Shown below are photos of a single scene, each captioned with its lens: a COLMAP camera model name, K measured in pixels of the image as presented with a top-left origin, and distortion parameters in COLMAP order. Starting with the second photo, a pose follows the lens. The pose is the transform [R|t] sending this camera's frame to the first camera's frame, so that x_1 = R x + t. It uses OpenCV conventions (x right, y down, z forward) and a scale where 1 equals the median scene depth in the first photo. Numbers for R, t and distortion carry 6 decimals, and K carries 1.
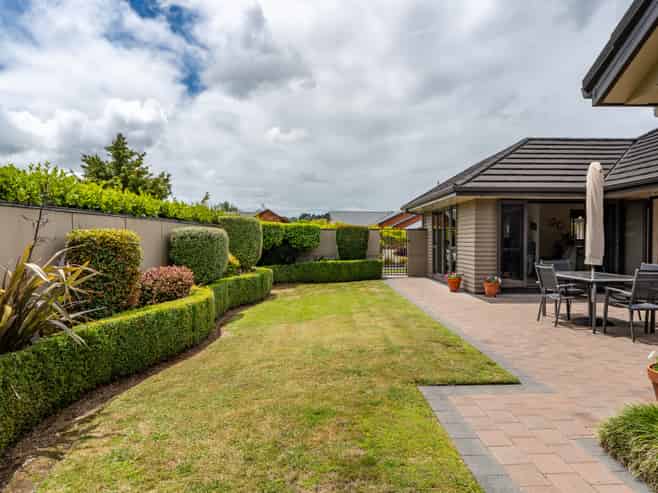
lens RADIAL K [[409.8, 0, 329.0], [0, 409.8, 246.5], [0, 0, 1]] dist [0.002810, 0.000803]
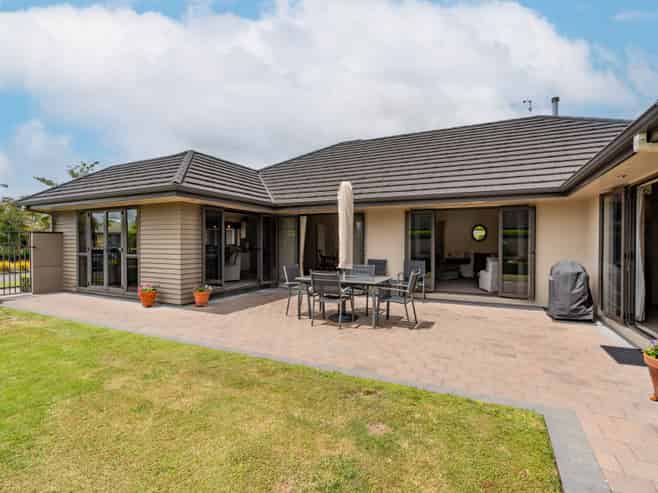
lens RADIAL K [[328.1, 0, 326.5], [0, 328.1, 246.5], [0, 0, 1]] dist [0.002348, 0.000306]
pose [[0.475254, -0.011423, 0.879775, -0.199673], [0.014942, 0.999876, 0.004911, -0.022560], [-0.879722, 0.010812, 0.475366, 0.558706]]
